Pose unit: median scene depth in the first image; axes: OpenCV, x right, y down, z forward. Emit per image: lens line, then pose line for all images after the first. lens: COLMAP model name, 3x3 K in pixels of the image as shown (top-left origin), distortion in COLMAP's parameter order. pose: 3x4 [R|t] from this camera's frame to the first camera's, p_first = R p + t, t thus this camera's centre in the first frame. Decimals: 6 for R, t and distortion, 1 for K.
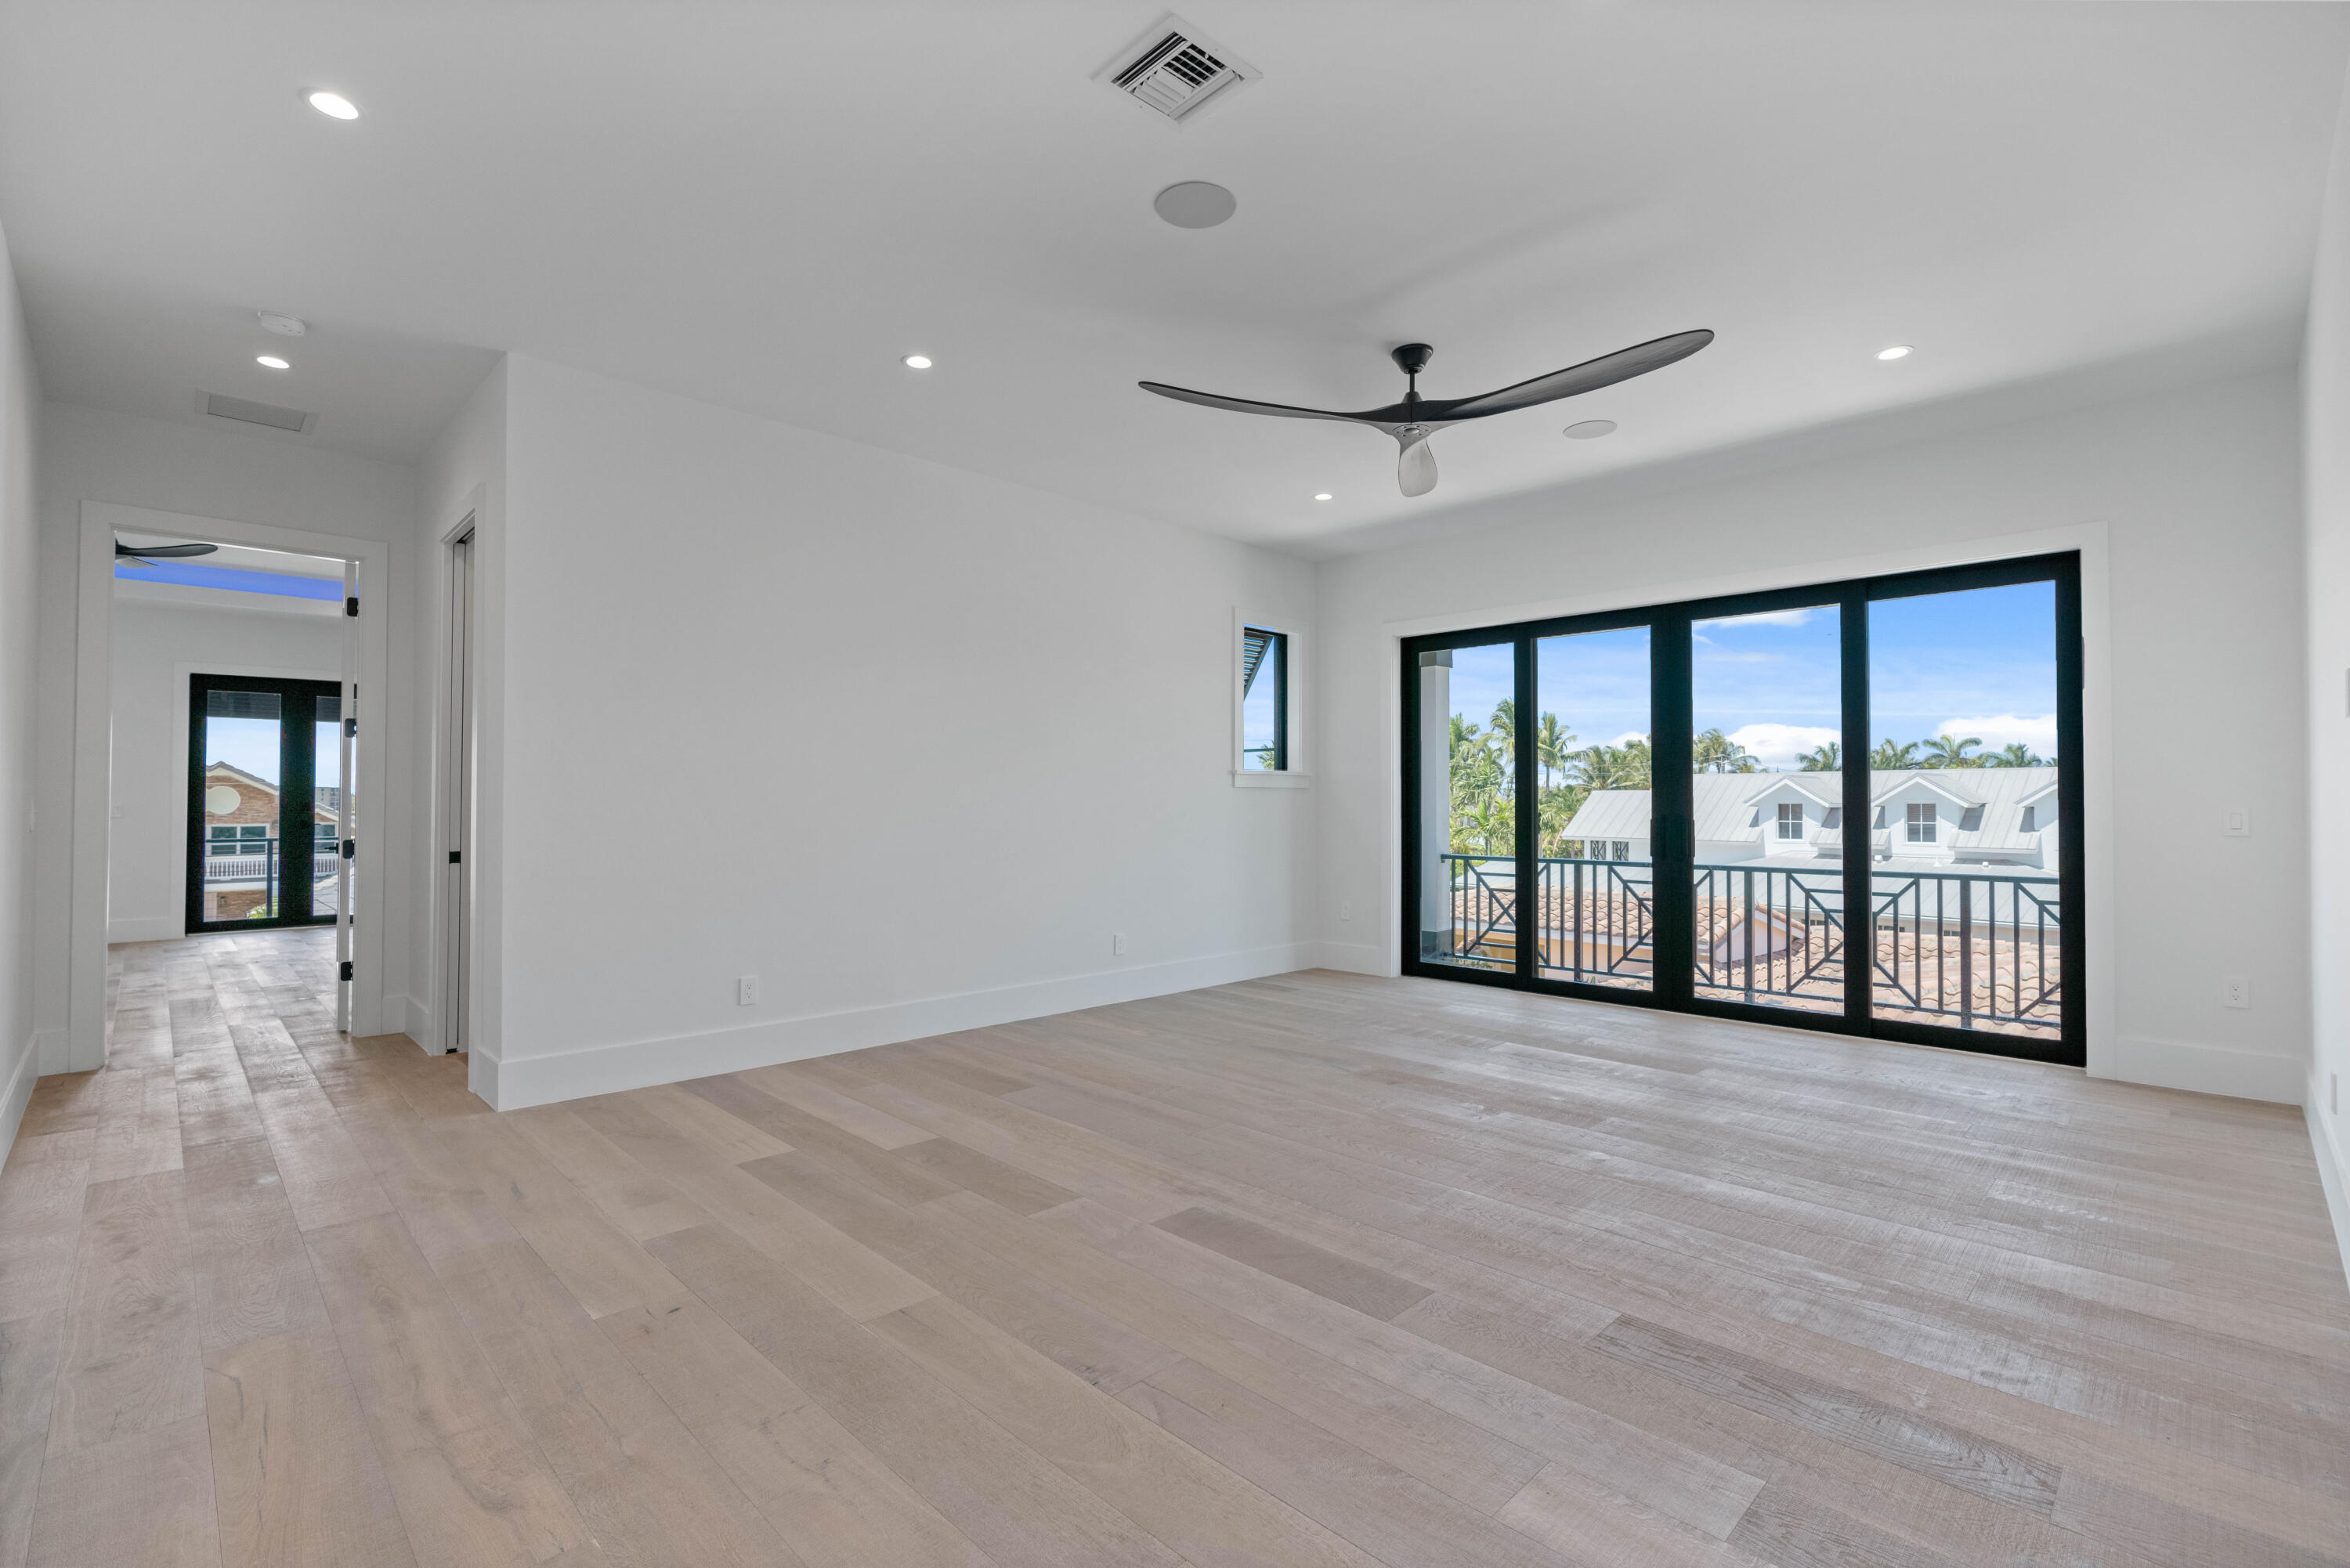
lens RADIAL K [[1059.0, 0, 1175.0], [0, 1059.0, 784.0], [0, 0, 1]] dist [-0.015339, 0.008063]
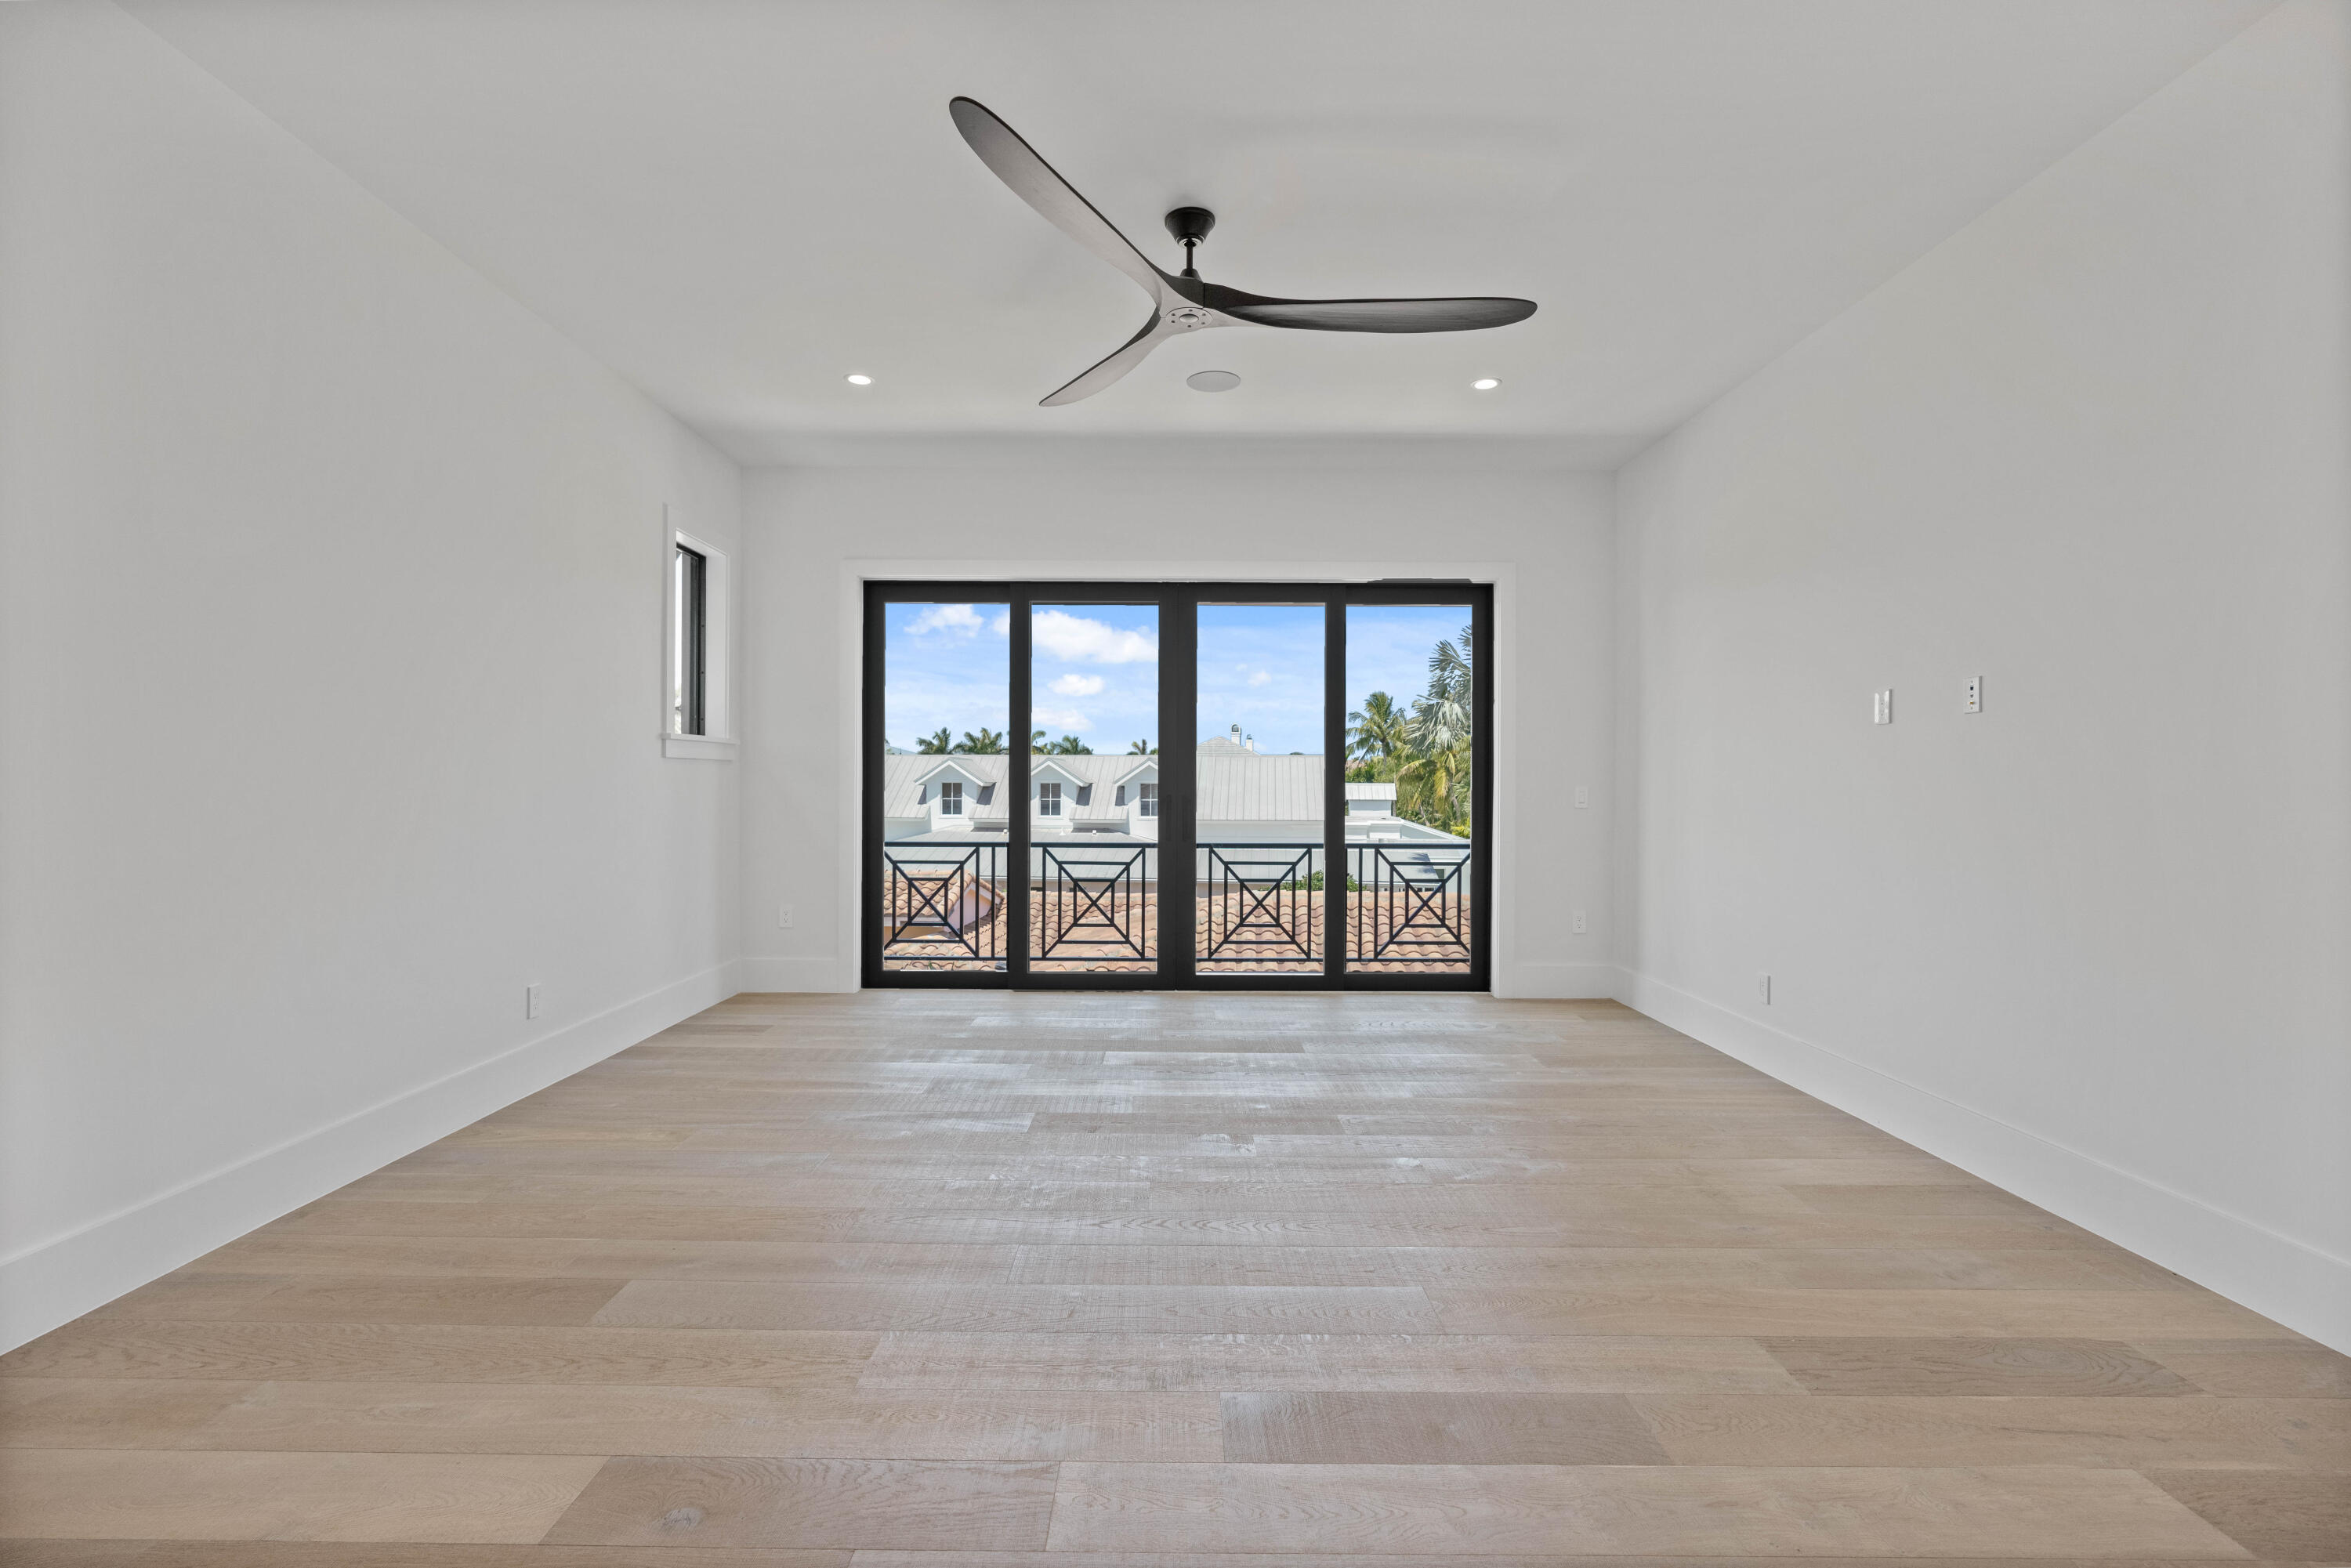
lens RADIAL K [[1059.4, 0, 1175.5], [0, 1059.4, 784.0], [0, 0, 1]] dist [-0.015339, 0.008063]
pose [[0.702583, 0.002626, 0.711597, -0.271604], [-0.017097, 0.999767, 0.013191, 0.007741], [-0.711396, -0.021434, 0.702464, 0.336217]]
